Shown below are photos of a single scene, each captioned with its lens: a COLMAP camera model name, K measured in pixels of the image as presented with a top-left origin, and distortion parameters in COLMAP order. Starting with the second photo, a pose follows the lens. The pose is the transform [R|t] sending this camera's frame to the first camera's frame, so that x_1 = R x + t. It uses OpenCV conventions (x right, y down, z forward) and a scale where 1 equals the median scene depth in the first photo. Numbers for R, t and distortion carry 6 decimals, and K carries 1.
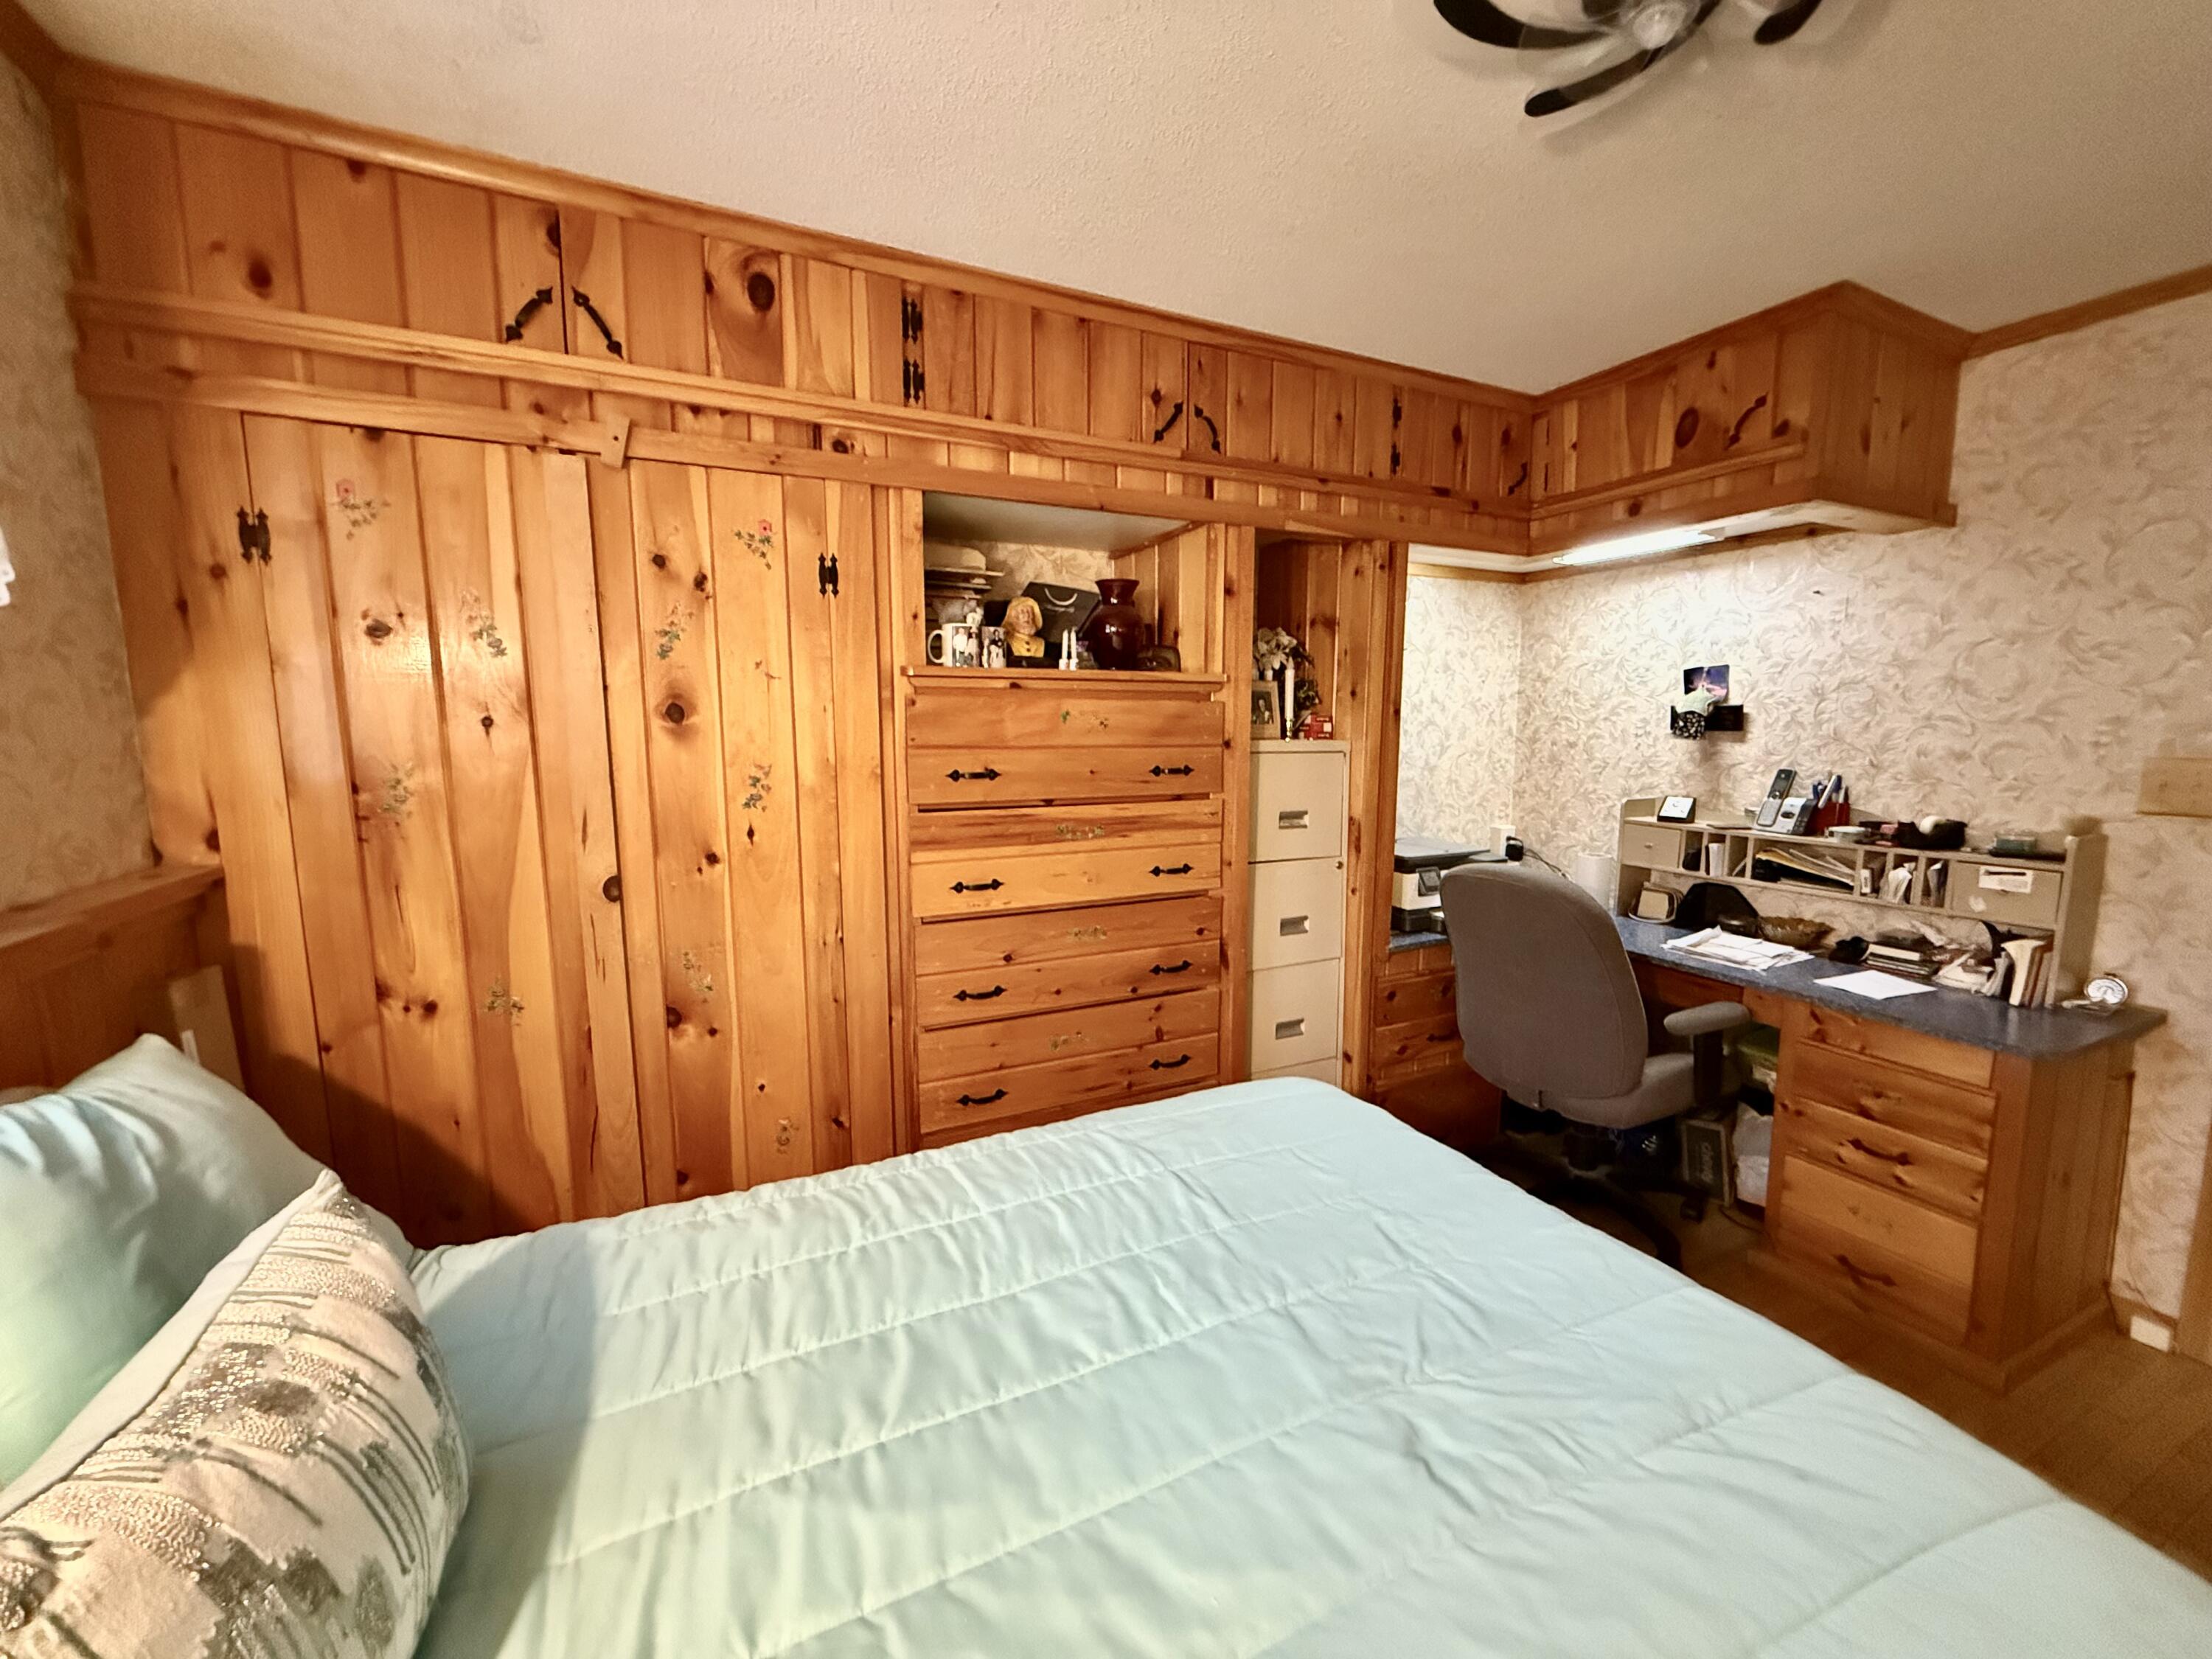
lens RADIAL K [[835.0, 0, 1104.0], [0, 835.0, 879.3], [0, 0, 1]] dist [0.001090, 0.000125]
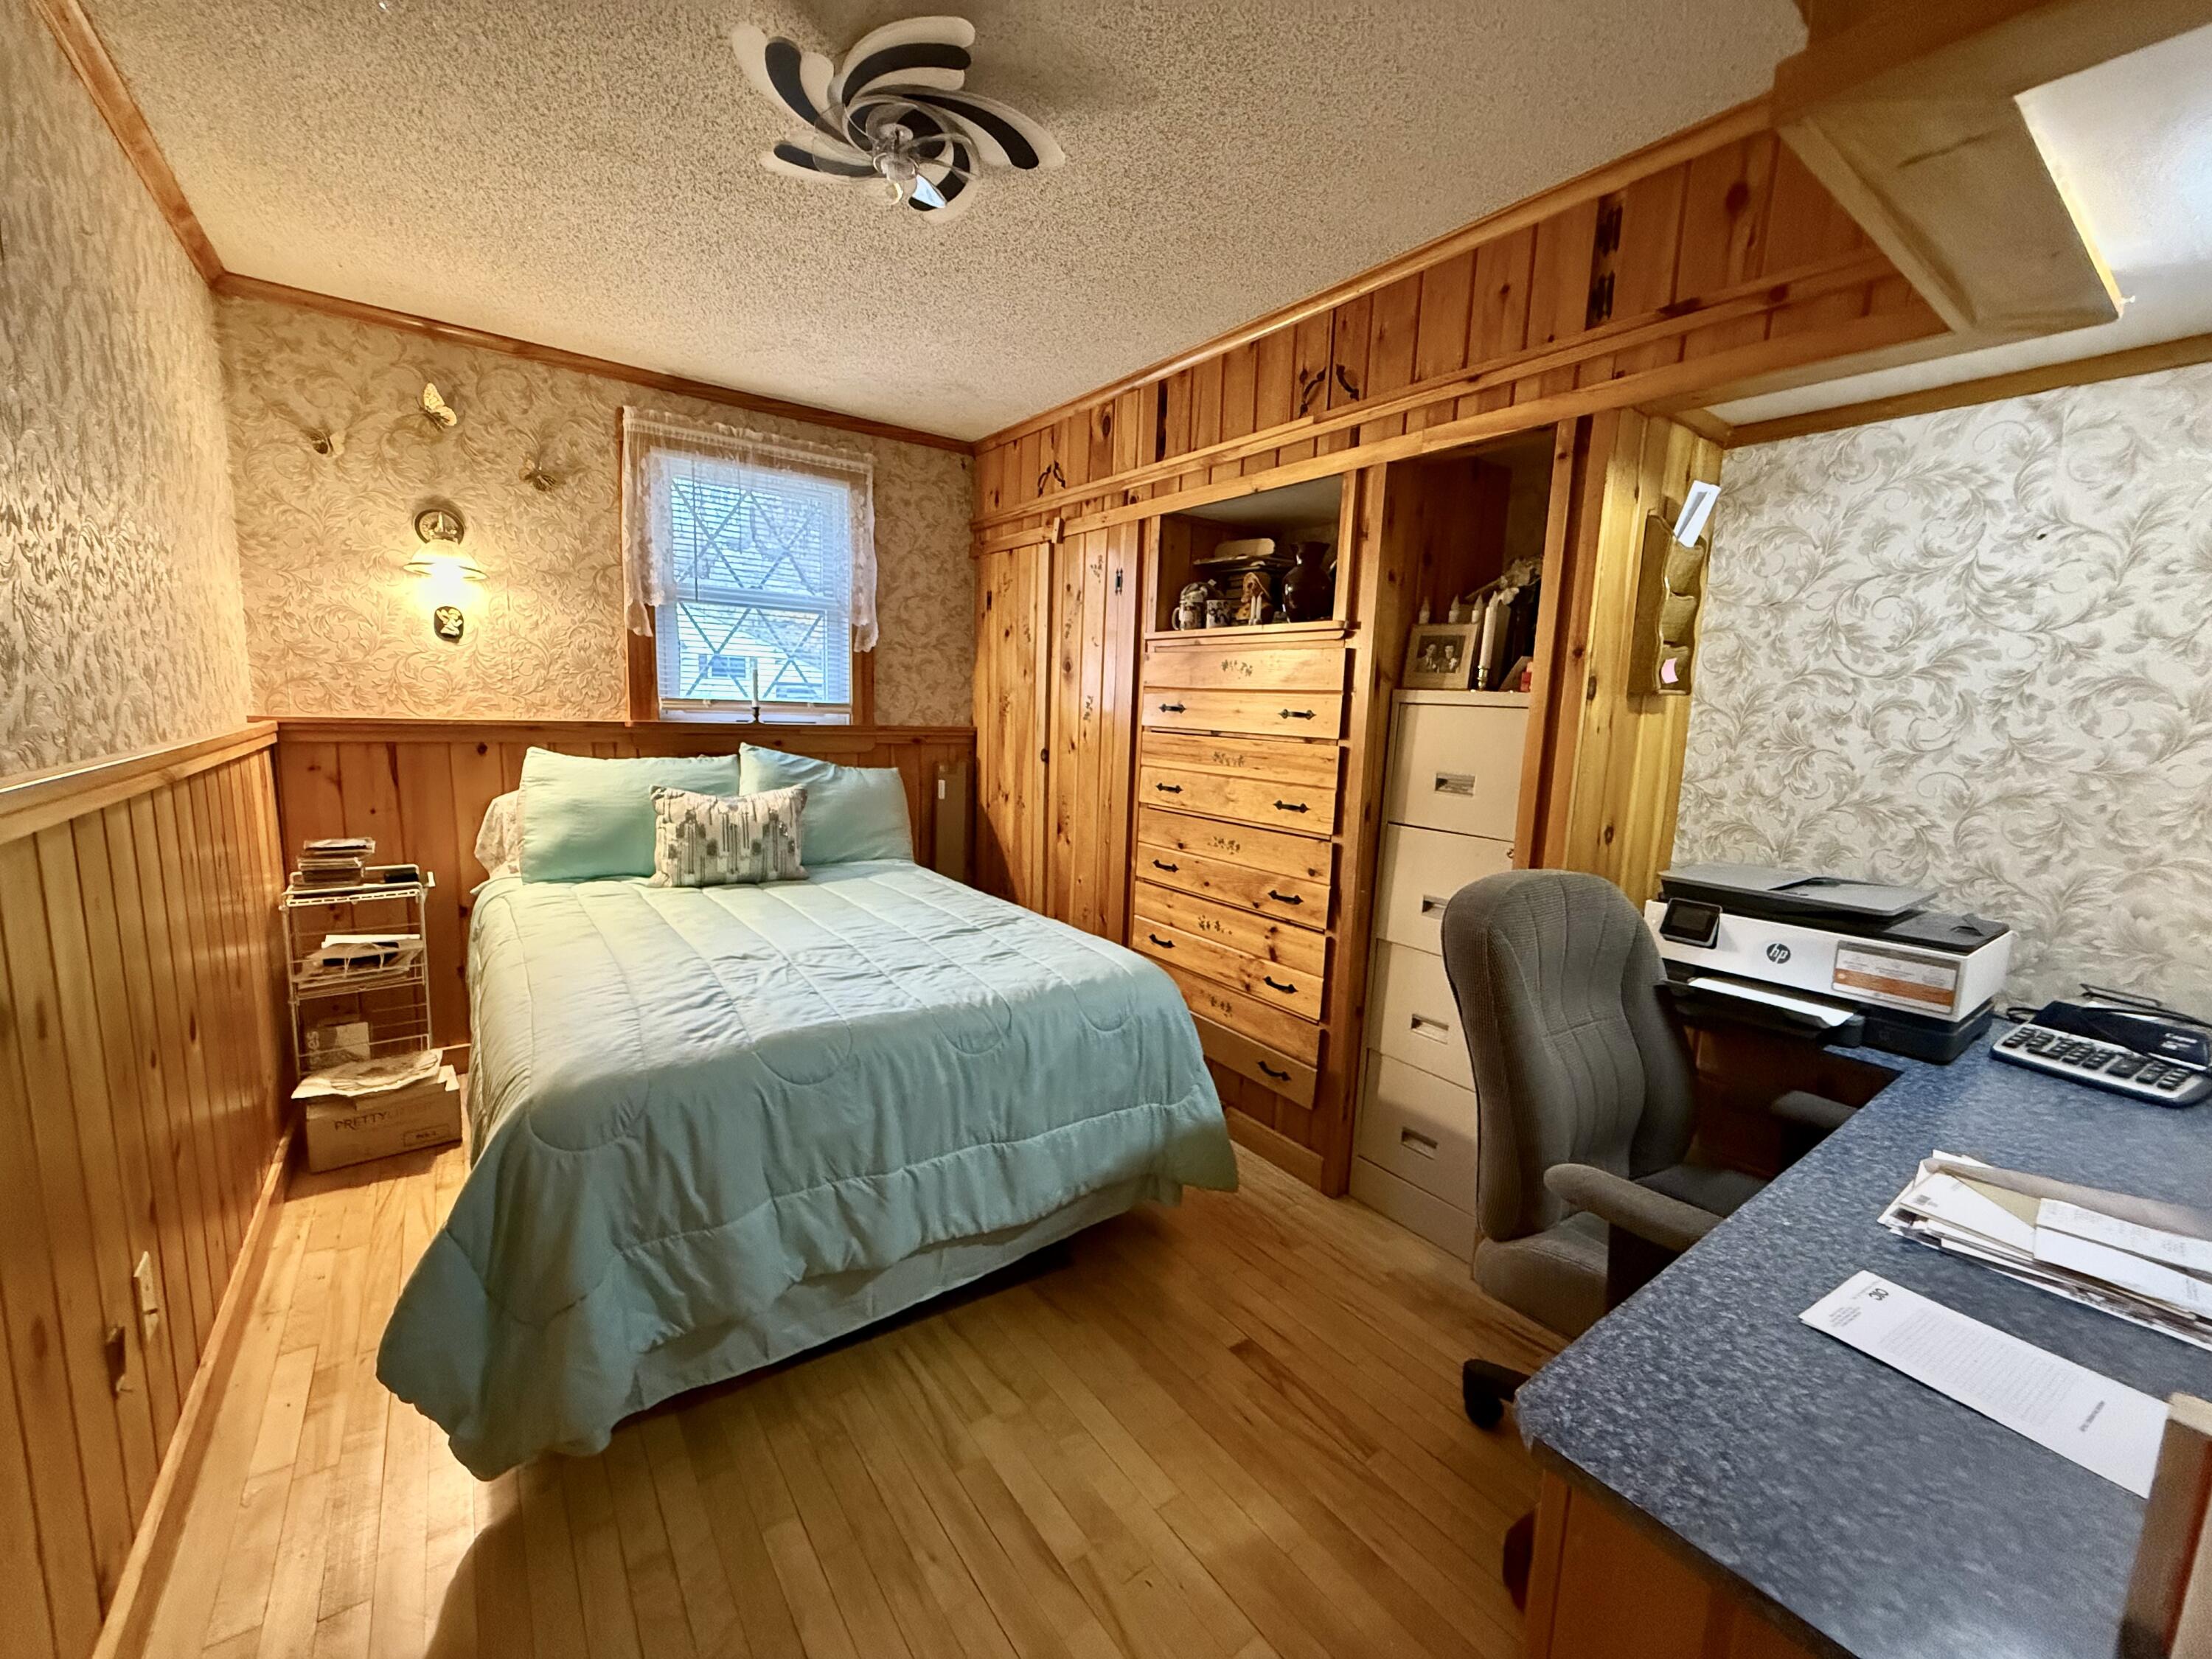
lens RADIAL K [[889.5, 0, 1106.0], [0, 889.5, 829.5], [0, 0, 1]] dist [0.000718, 0.000002]
pose [[0.219675, 0.172210, -0.960253, 1.398440], [-0.176872, 0.975015, 0.134395, -0.116847], [0.959406, 0.140319, 0.244646, 0.601572]]
